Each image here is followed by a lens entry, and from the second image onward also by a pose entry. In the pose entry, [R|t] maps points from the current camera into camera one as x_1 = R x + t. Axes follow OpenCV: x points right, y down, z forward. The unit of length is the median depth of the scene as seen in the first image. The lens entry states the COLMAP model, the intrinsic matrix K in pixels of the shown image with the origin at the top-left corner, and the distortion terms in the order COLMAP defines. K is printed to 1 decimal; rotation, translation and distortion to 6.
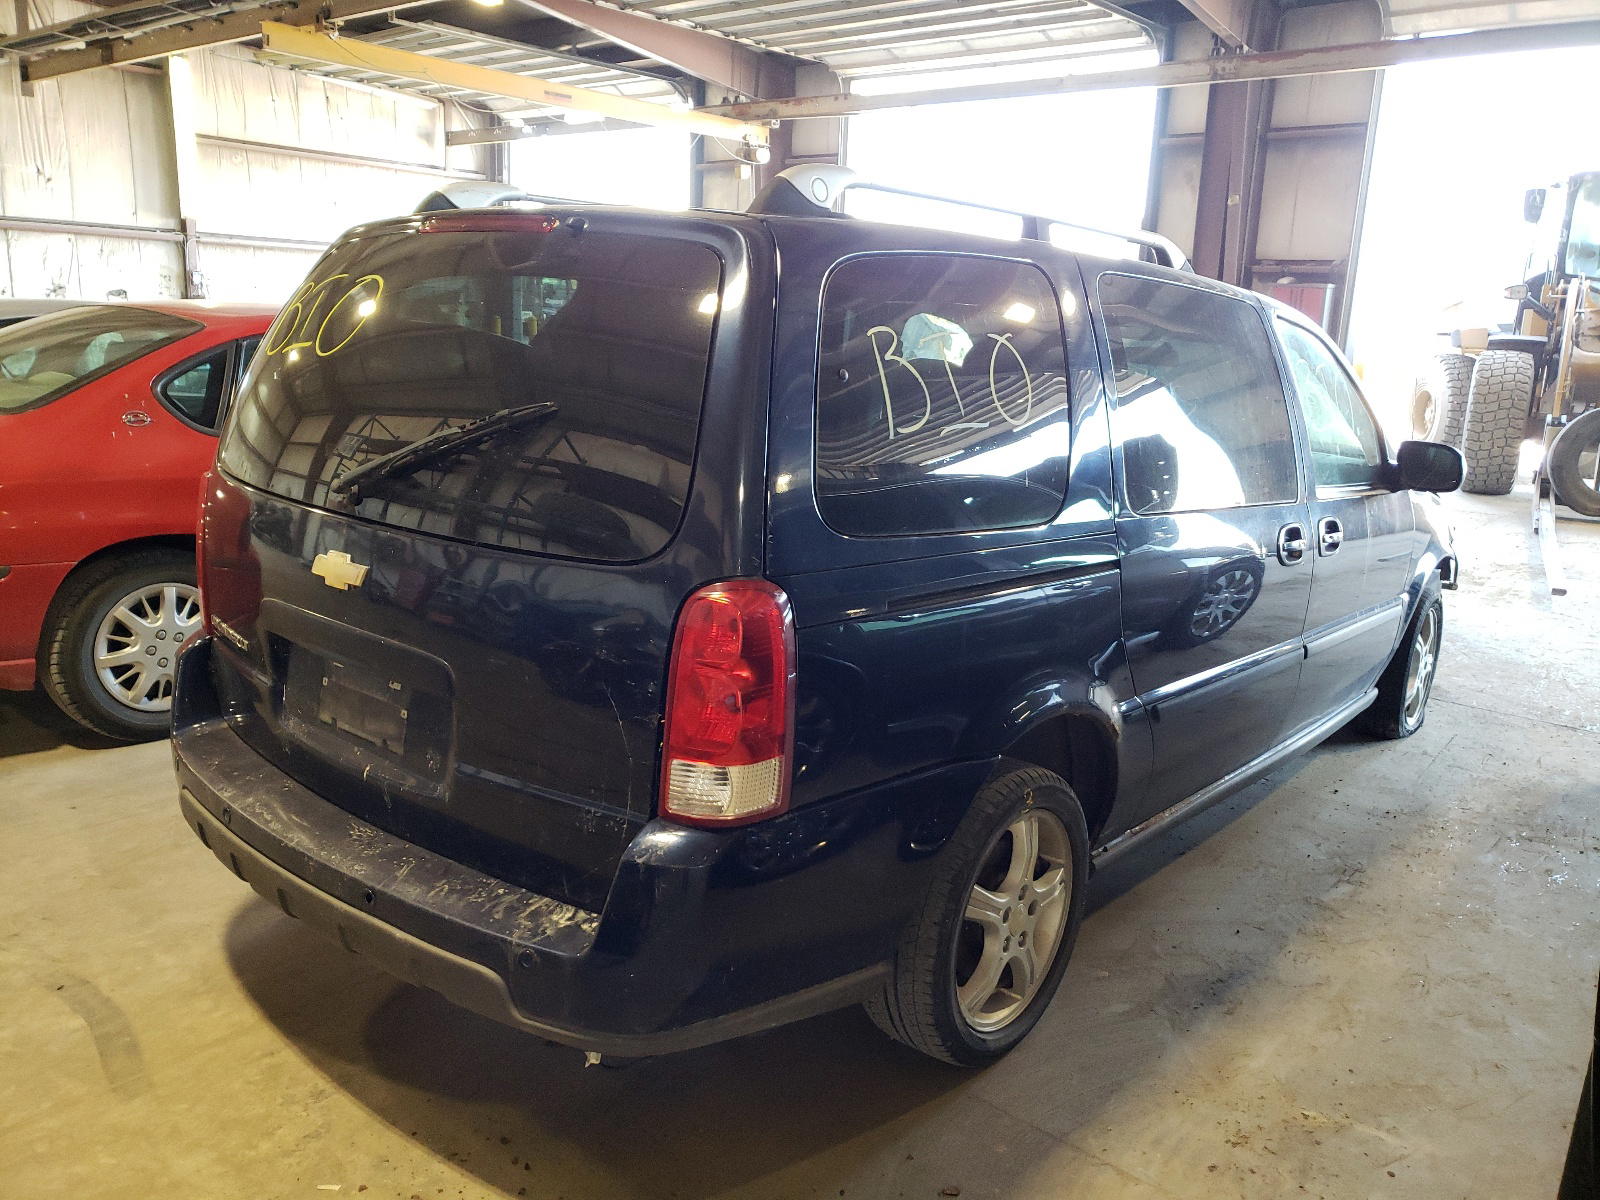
lens RADIAL K [[1282.7, 0, 800.0], [0, 1282.7, 600.0], [0, 0, 1]] dist [-0.023984, 0.035605]
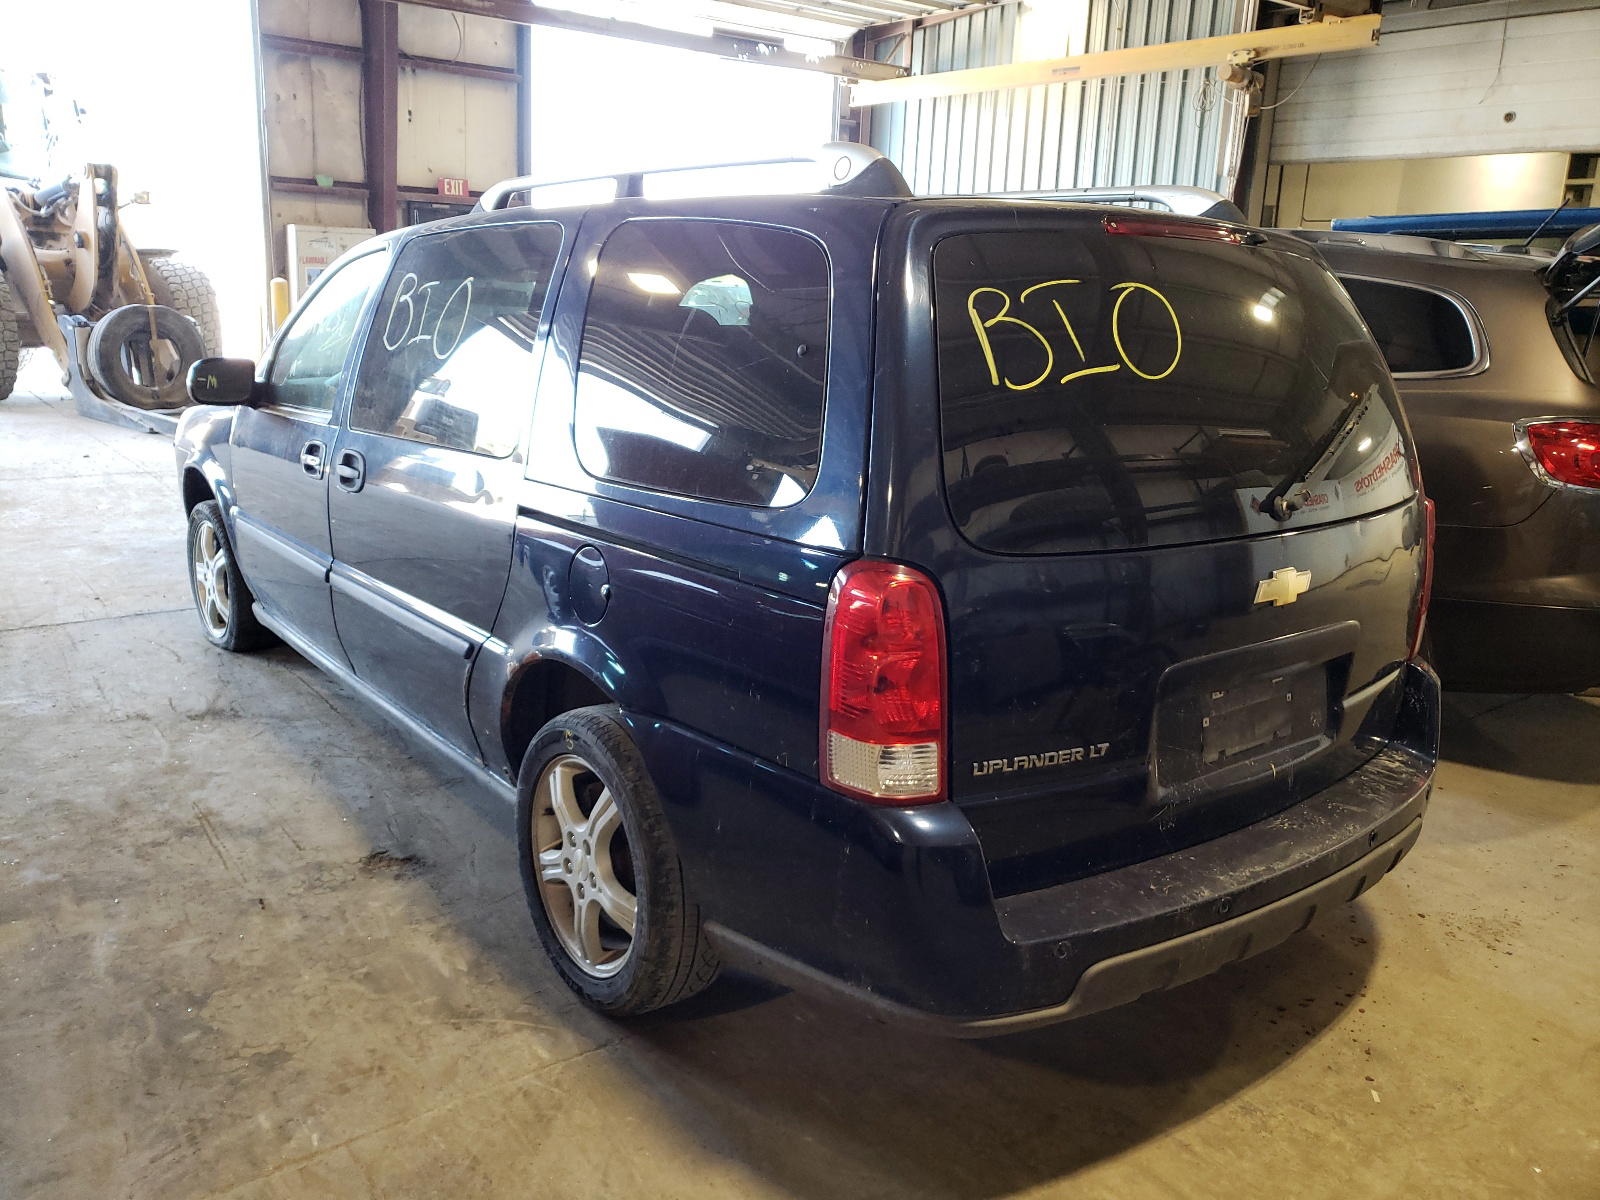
lens RADIAL K [[1282.7, 0, 800.0], [0, 1282.7, 600.0], [0, 0, 1]] dist [-0.023984, 0.035605]
pose [[0.192085, -0.275123, 0.942025, -1.282601], [0.184510, 0.952906, 0.240678, -0.299999], [-0.963877, 0.127582, 0.233802, 1.057806]]
